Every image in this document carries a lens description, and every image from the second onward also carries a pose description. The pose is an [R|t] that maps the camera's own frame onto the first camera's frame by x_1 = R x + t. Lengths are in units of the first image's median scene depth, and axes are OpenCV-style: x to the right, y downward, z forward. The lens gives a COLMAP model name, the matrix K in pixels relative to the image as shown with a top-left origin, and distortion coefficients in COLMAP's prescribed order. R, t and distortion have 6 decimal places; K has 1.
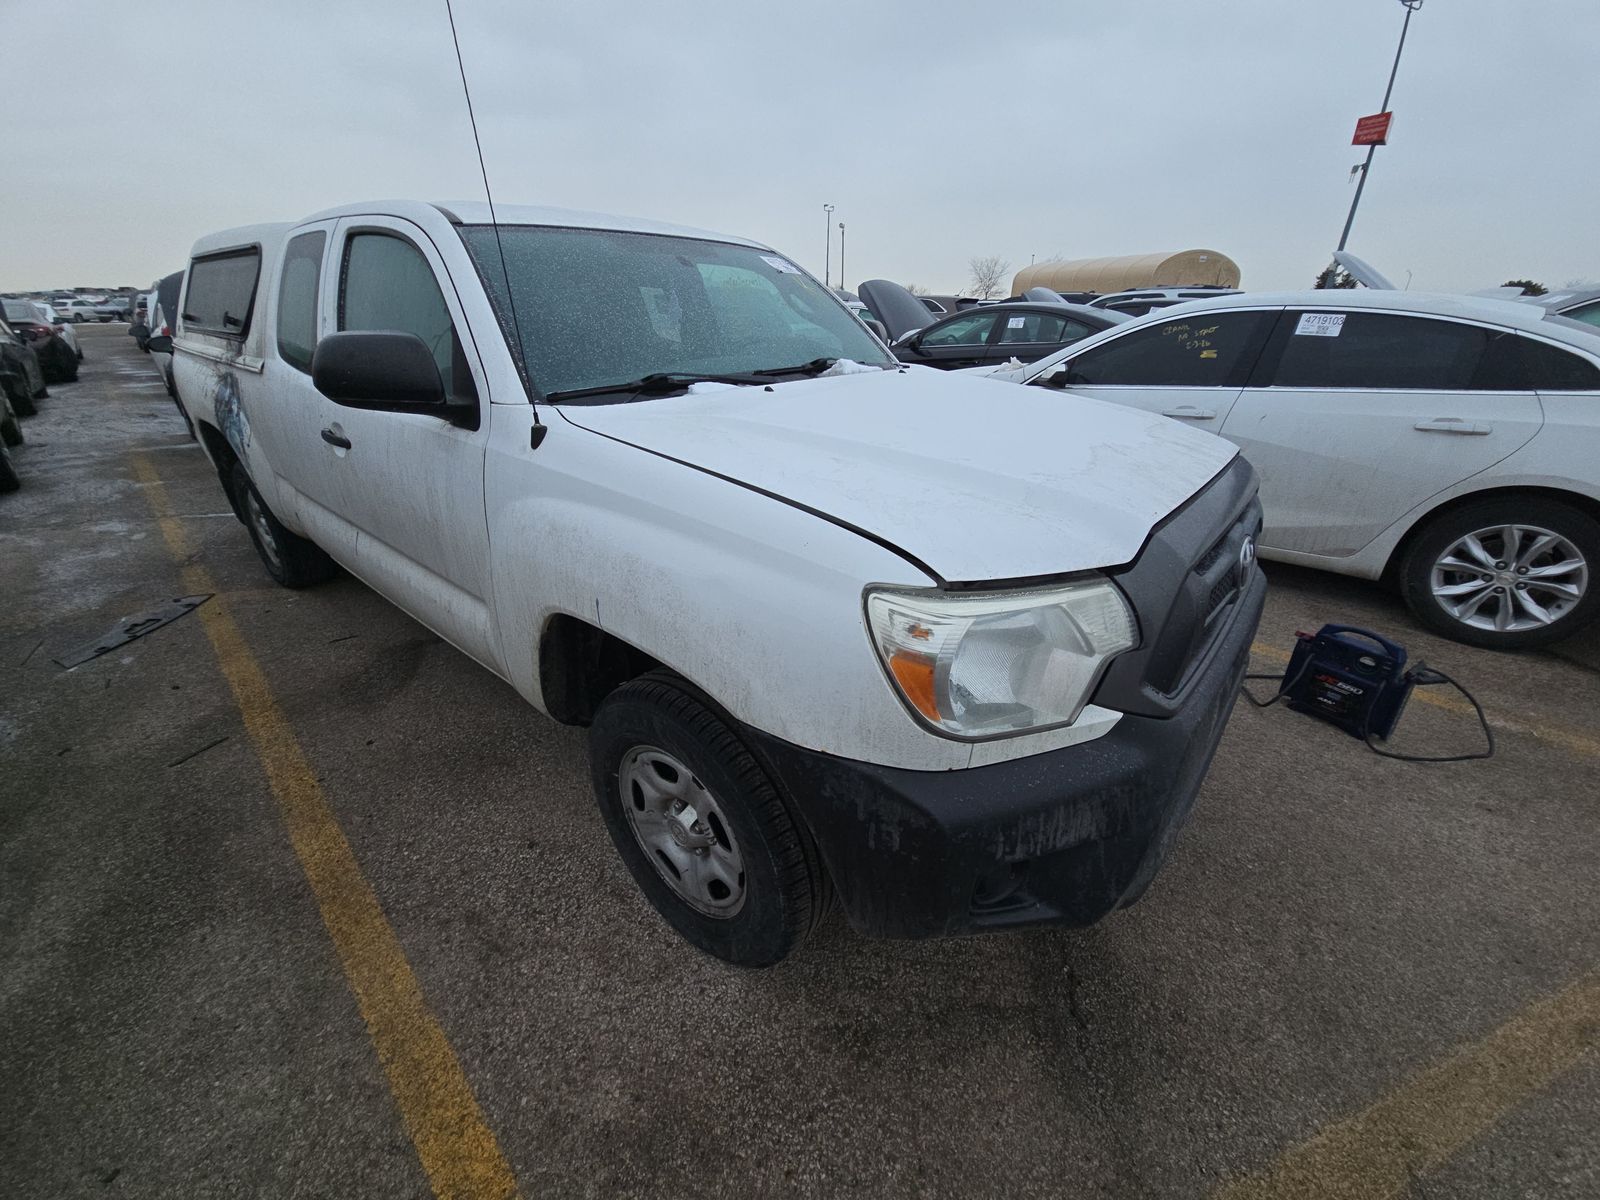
lens RADIAL K [[648.5, 0, 810.1], [0, 648.5, 600.1], [0, 0, 1]] dist [0.016221, -0.013312]
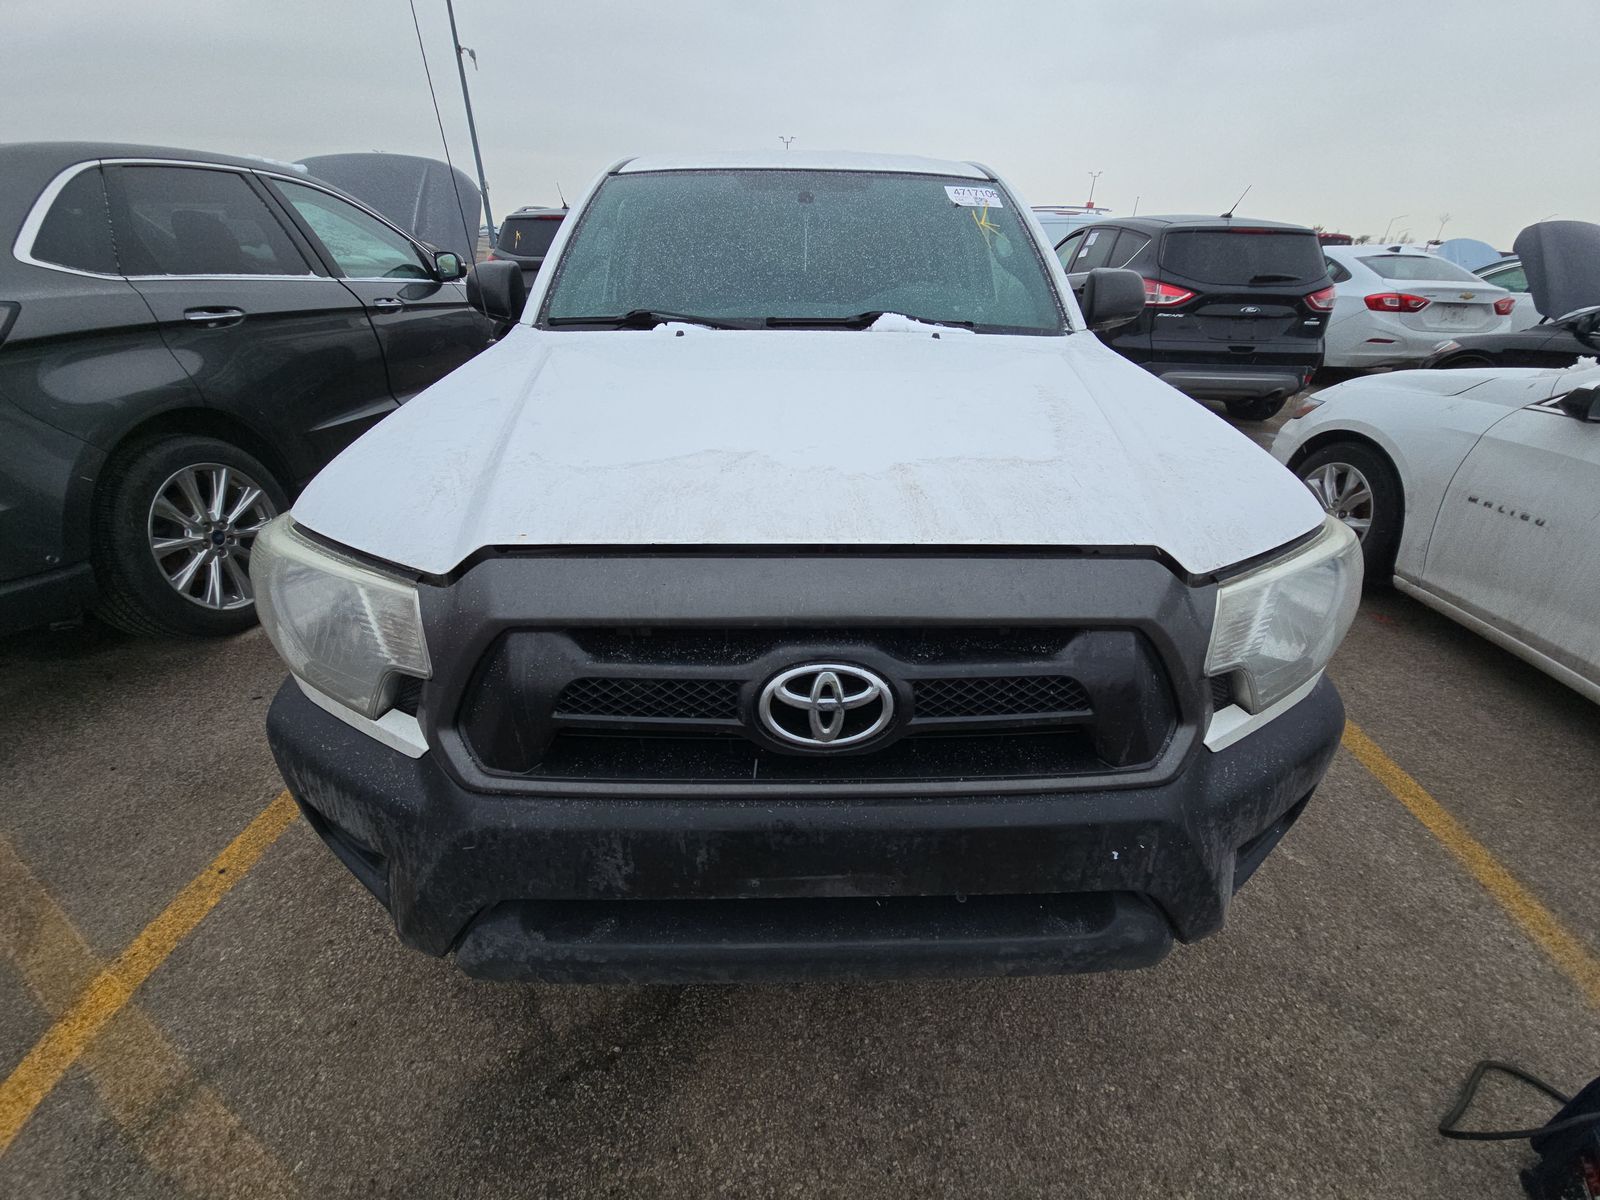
lens RADIAL K [[648.5, 0, 810.1], [0, 648.5, 600.1], [0, 0, 1]] dist [0.016221, -0.013312]
pose [[0.650235, 0.348584, -0.675043, 1.013271], [-0.311441, 0.932740, 0.181660, -0.225312], [0.692964, 0.092115, 0.715064, 0.569914]]
